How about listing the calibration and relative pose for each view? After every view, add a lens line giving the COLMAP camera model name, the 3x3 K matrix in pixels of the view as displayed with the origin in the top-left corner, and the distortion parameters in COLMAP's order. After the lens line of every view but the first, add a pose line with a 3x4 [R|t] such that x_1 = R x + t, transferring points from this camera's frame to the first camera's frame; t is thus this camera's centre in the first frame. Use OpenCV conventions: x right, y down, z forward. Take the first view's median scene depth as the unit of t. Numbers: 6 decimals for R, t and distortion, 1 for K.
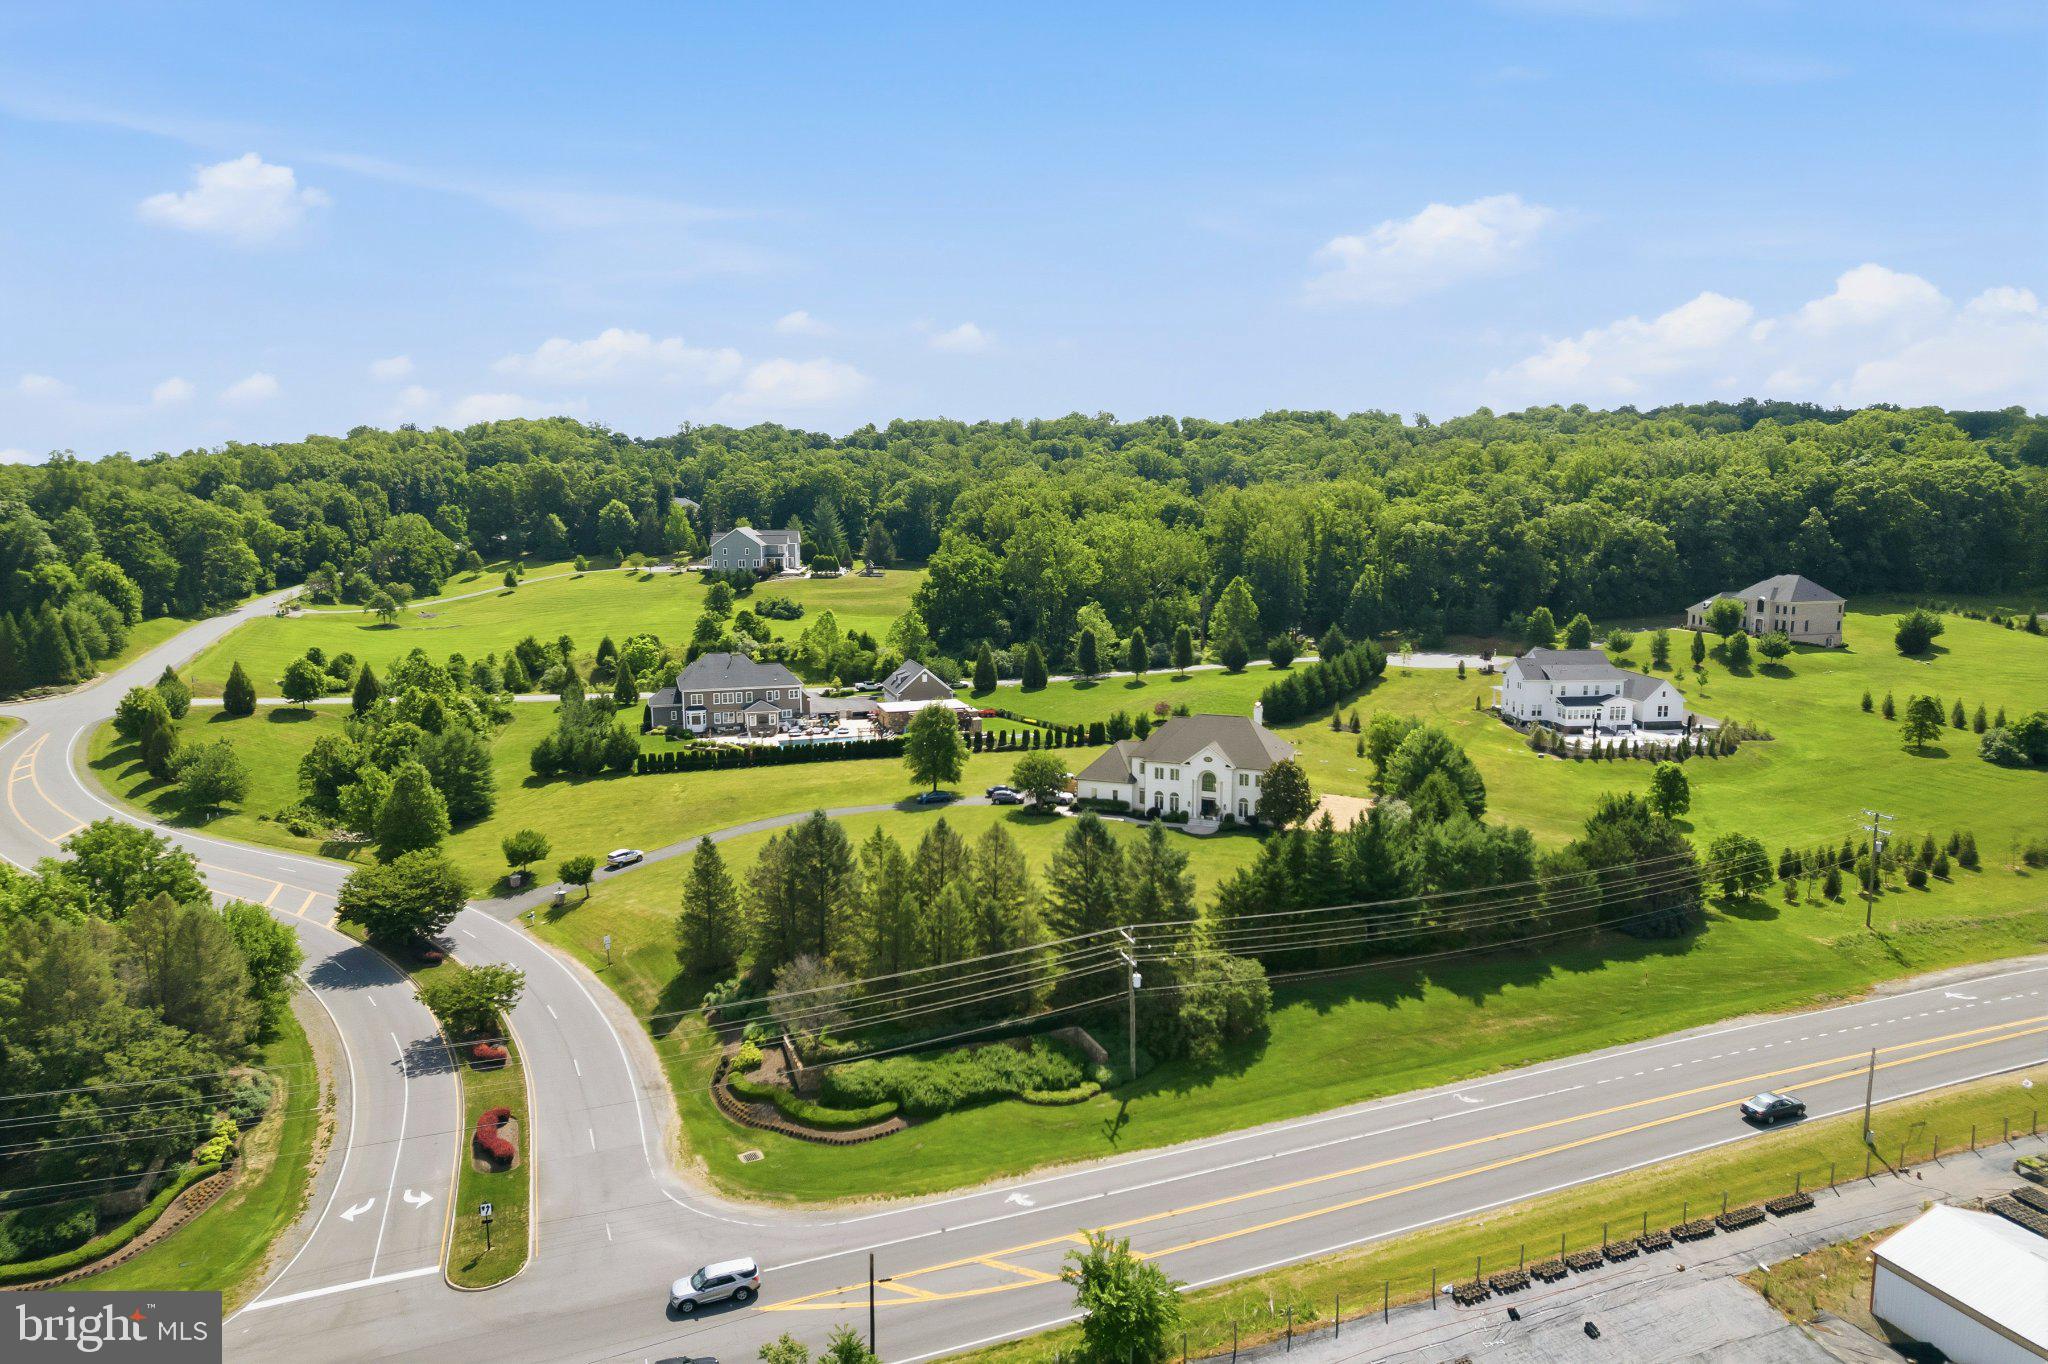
lens RADIAL K [[1315.0, 0, 1026.7], [0, 1315.0, 674.6], [0, 0, 1]] dist [-0.061813, 0.046073]
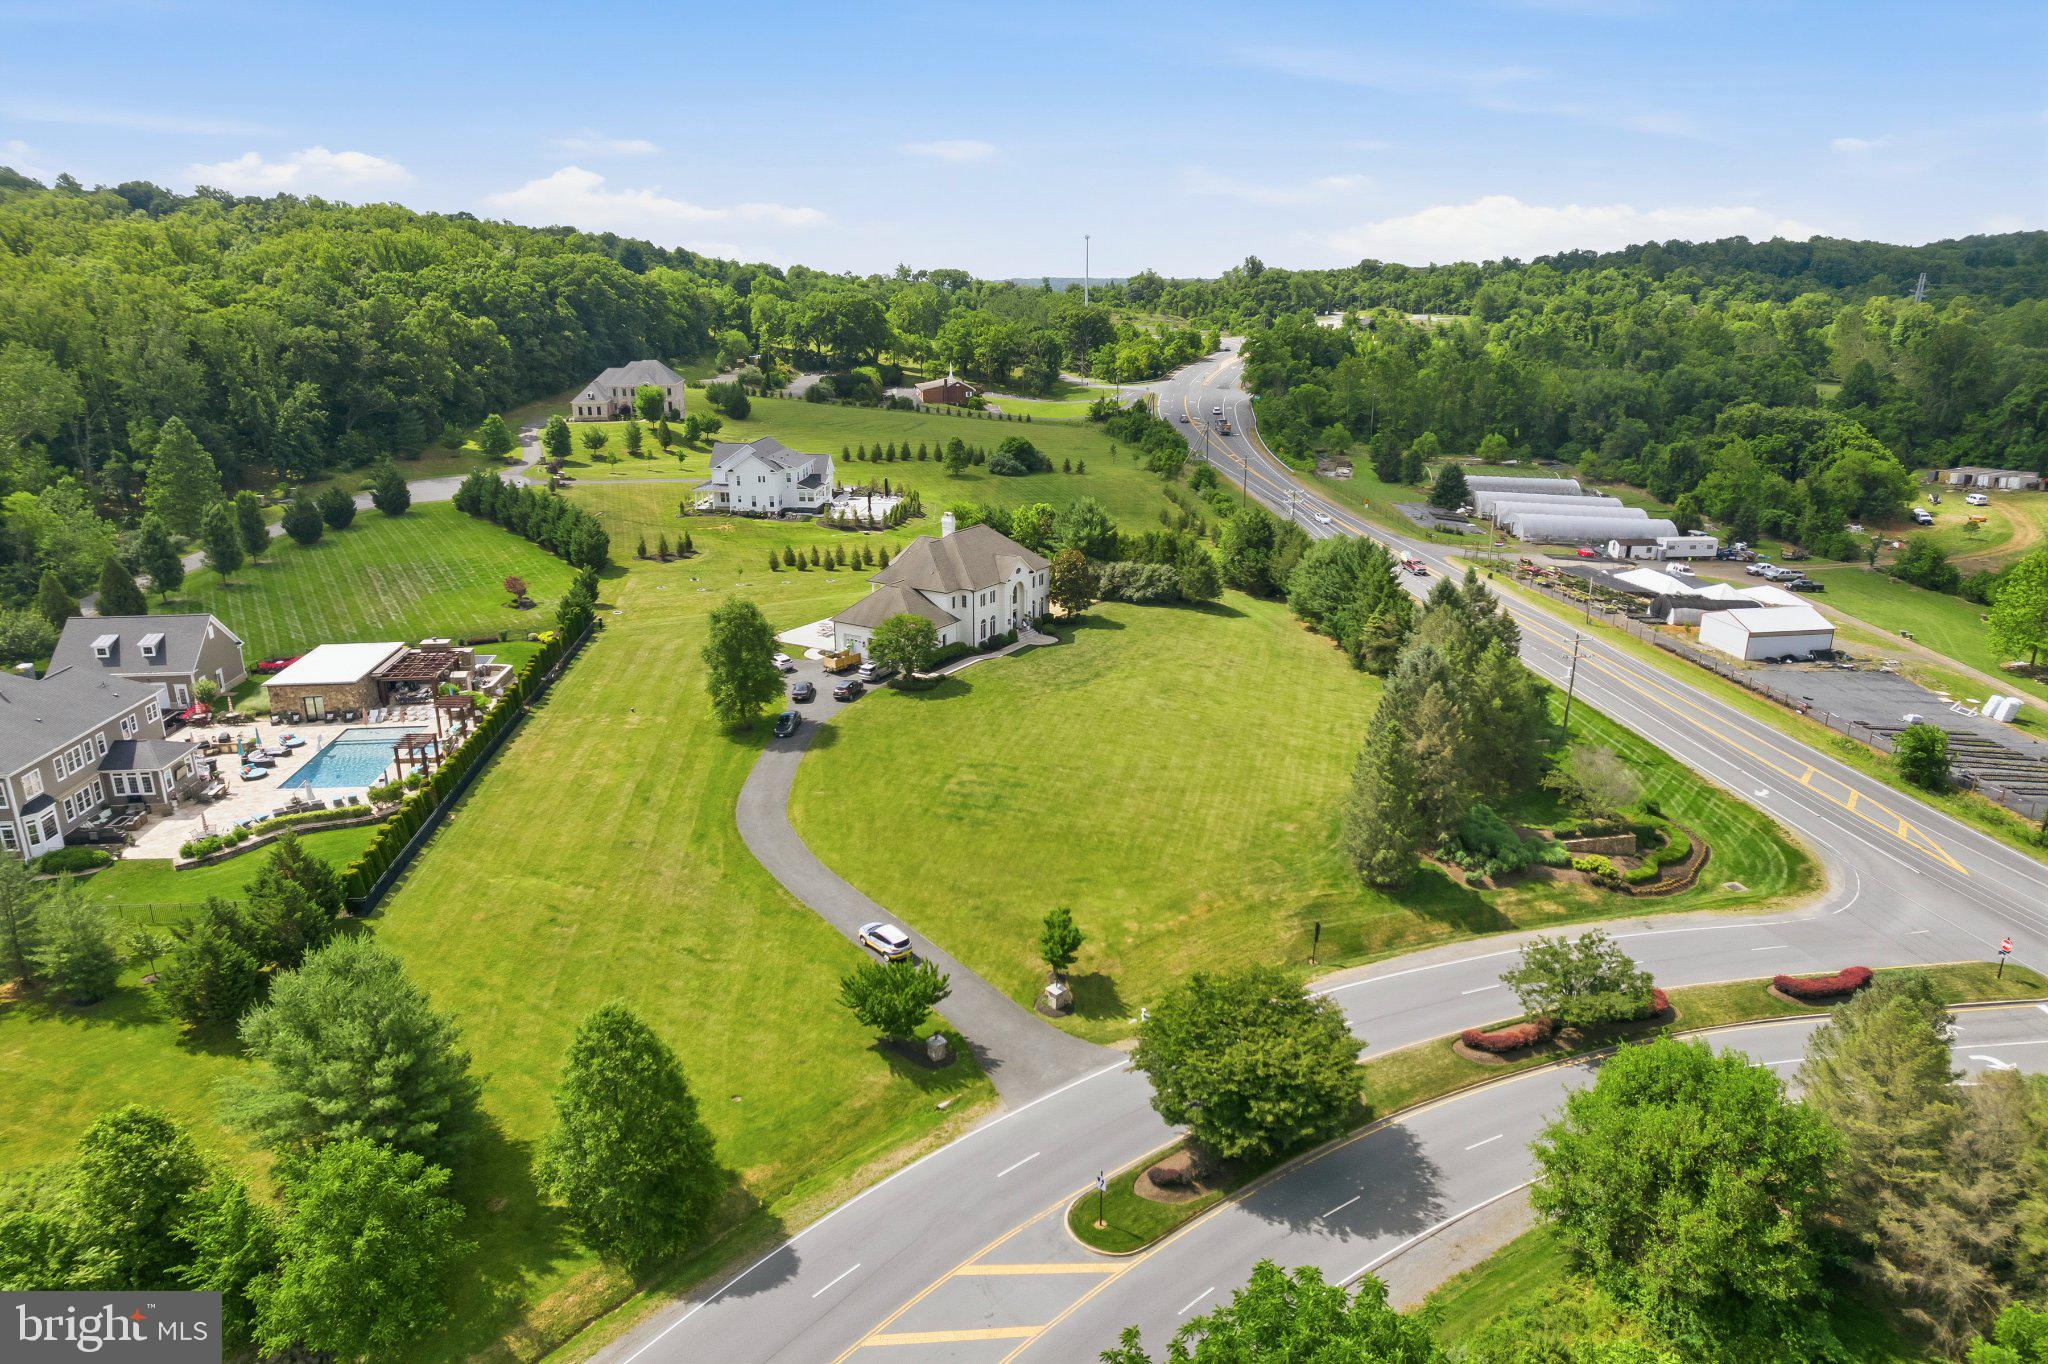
lens RADIAL K [[1315.0, 0, 1014.6], [0, 1315.0, 679.2], [0, 0, 1]] dist [-0.061813, 0.046073]
pose [[0.202730, -0.289123, 0.935579, -0.578322], [0.139700, 0.954186, 0.264601, -0.085173], [-0.969218, 0.077057, 0.233833, 0.564475]]
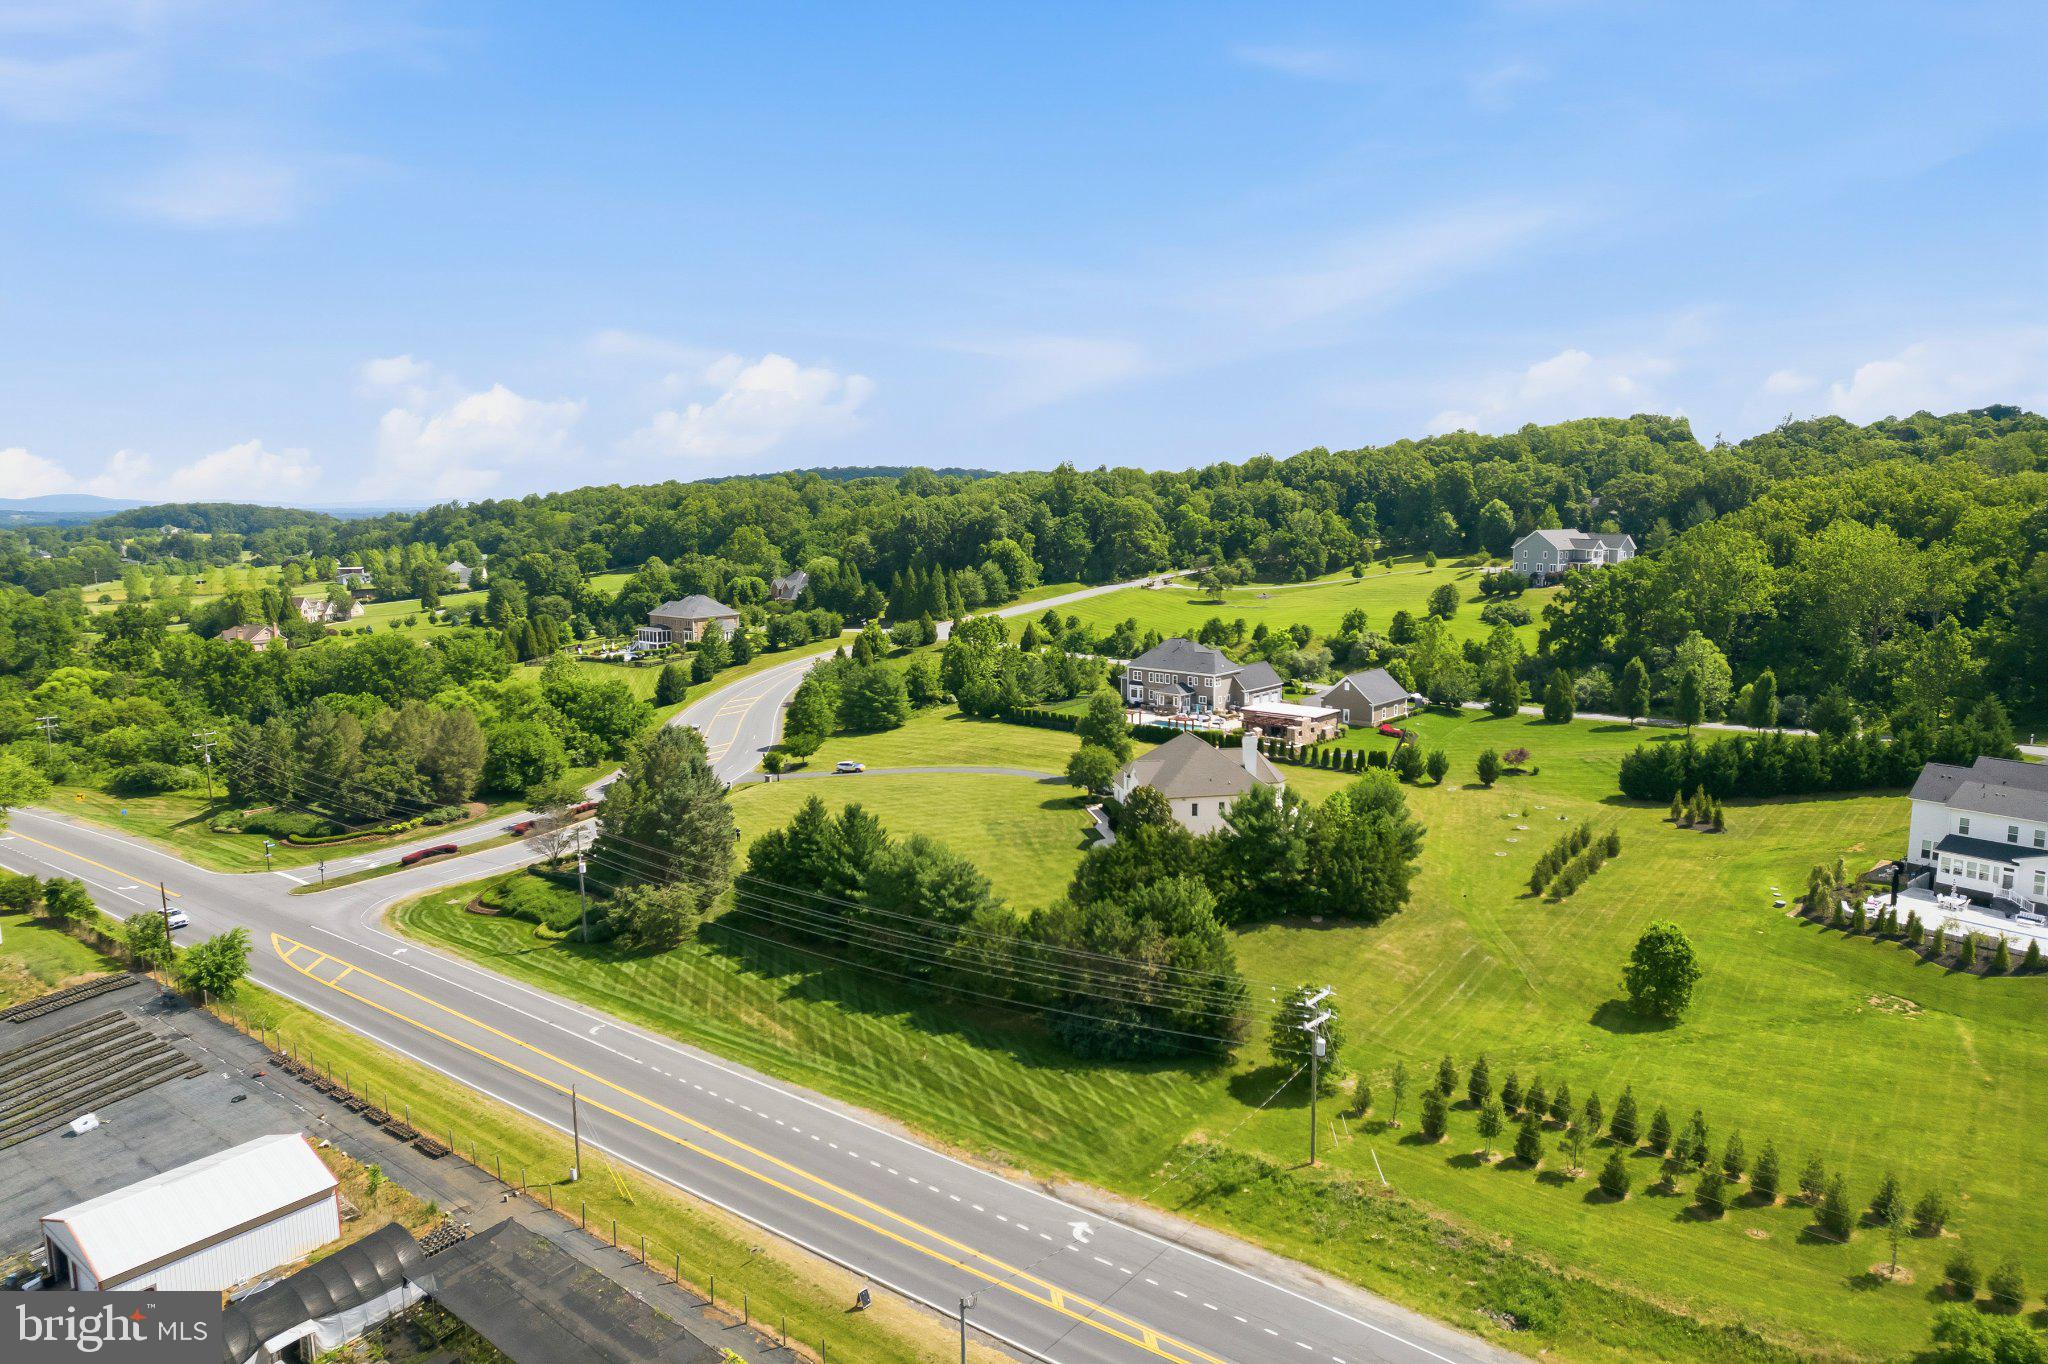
lens RADIAL K [[1315.0, 0, 1026.1], [0, 1315.0, 691.7], [0, 0, 1]] dist [-0.061813, 0.046073]
pose [[0.528437, 0.126272, -0.839529, 0.642738], [-0.113442, 0.990511, 0.077576, -0.043893], [0.841359, 0.054244, 0.537748, 0.300887]]
